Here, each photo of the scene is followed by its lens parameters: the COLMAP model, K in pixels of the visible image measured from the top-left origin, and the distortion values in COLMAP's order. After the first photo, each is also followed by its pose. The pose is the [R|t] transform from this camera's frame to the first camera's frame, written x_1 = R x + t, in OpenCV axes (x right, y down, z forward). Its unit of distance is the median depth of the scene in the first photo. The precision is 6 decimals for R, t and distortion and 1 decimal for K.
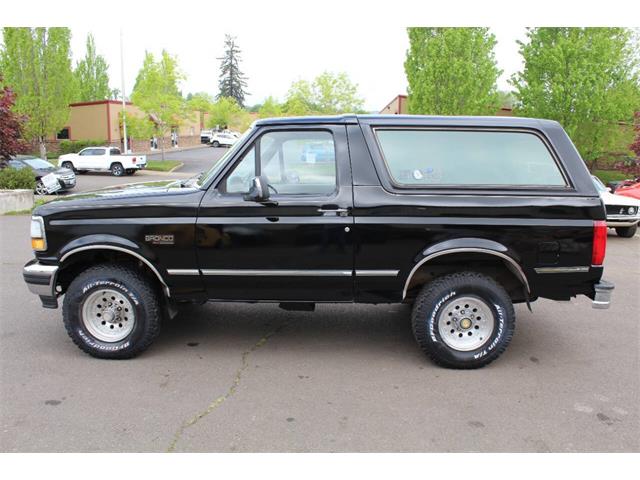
lens RADIAL K [[546.6, 0, 314.8], [0, 546.6, 243.0], [0, 0, 1]] dist [-0.124067, 0.071544]
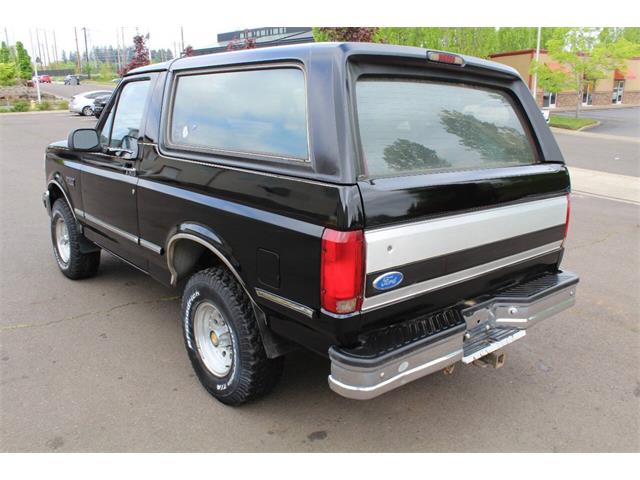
lens RADIAL K [[546.6, 0, 313.0], [0, 546.6, 254.2], [0, 0, 1]] dist [-0.124067, 0.071544]
pose [[0.684783, 0.208182, -0.698379, 0.837590], [-0.134529, 0.977970, 0.159616, -0.098019], [0.716222, -0.015350, 0.697703, 0.562602]]
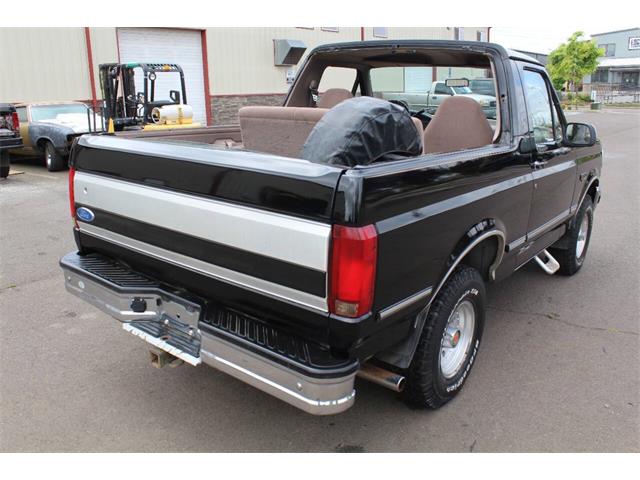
lens RADIAL K [[546.6, 0, 317.0], [0, 546.6, 239.9], [0, 0, 1]] dist [-0.124067, 0.071544]
pose [[-0.574023, 0.209600, -0.791559, 0.899526], [-0.149275, 0.923699, 0.352841, -0.248428], [0.805118, 0.320699, -0.498936, 1.537996]]
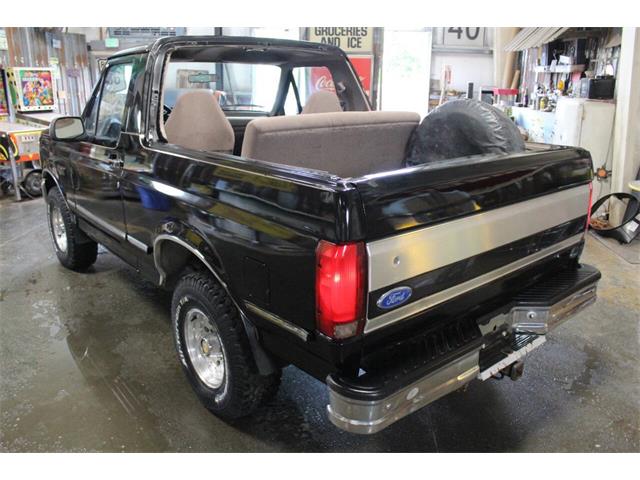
lens RADIAL K [[520.6, 0, 321.3], [0, 520.6, 243.8], [0, 0, 1]] dist [-0.134128, 0.080888]
pose [[0.687307, 0.225264, -0.690554, 0.770744], [-0.121024, 0.972921, 0.196920, -0.118303], [0.716214, -0.051771, 0.695958, 0.640160]]
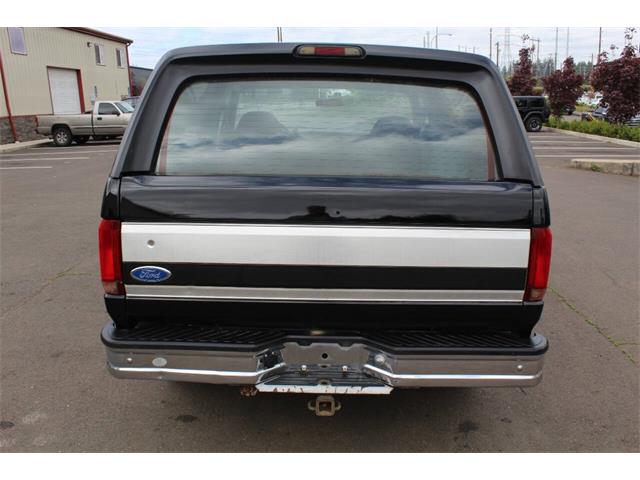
lens RADIAL K [[546.6, 0, 319.2], [0, 546.6, 246.1], [0, 0, 1]] dist [-0.124067, 0.071544]
pose [[0.046438, 0.241182, -0.969368, 1.047103], [-0.166573, 0.958698, 0.230547, -0.177120], [0.984935, 0.150764, 0.084695, 1.082684]]
